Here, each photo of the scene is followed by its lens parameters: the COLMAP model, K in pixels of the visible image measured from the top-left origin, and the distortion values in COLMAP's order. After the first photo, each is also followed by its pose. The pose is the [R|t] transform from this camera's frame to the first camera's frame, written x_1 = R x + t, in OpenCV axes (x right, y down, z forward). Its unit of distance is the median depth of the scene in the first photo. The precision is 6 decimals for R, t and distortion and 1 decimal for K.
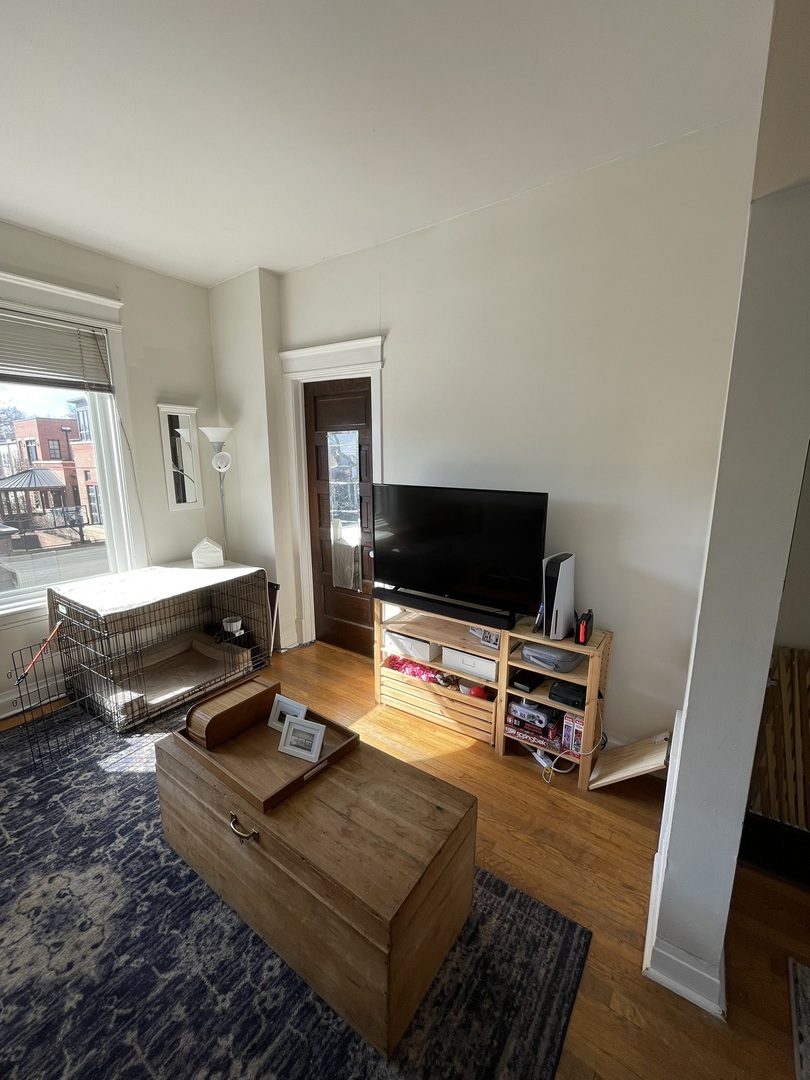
lens RADIAL K [[435.1, 0, 402.5], [0, 435.1, 541.2], [0, 0, 1]] dist [-0.001091, -0.000427]
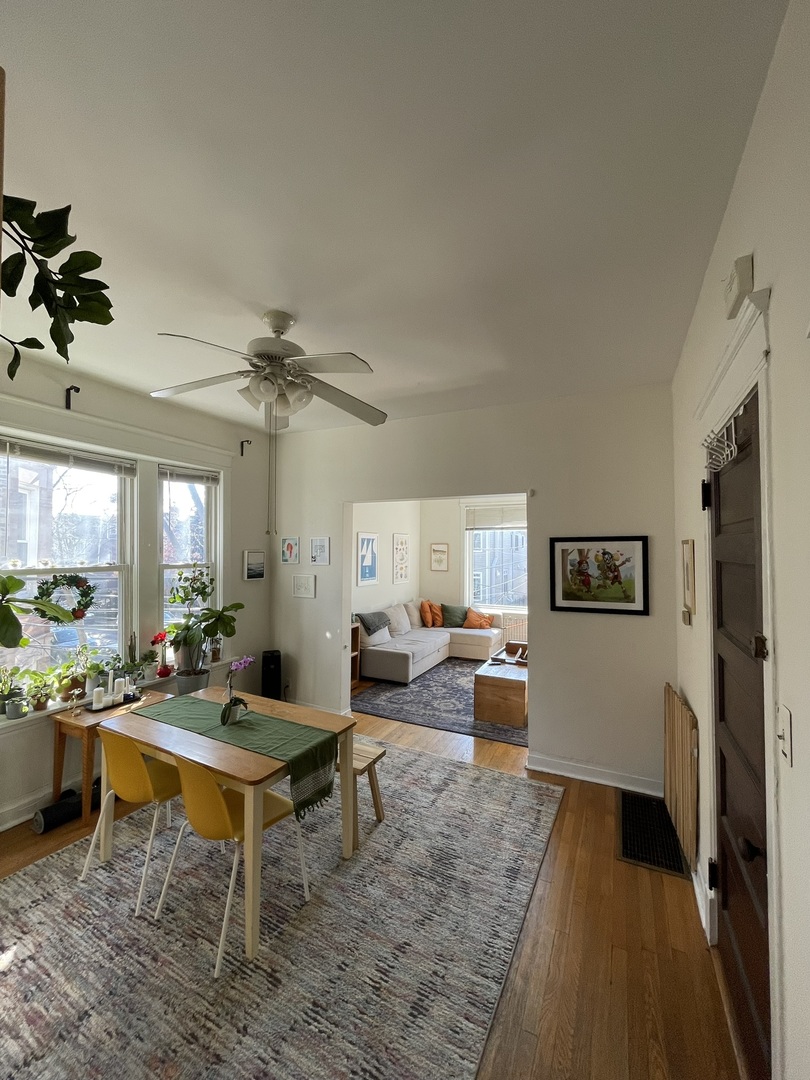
lens RADIAL K [[435.1, 0, 400.8], [0, 435.1, 543.3], [0, 0, 1]] dist [-0.001091, -0.000427]
pose [[0.152083, -0.012105, -0.988294, 1.747559], [-0.185699, 0.981768, -0.040601, -0.006079], [0.970766, 0.189699, 0.147062, -0.217927]]
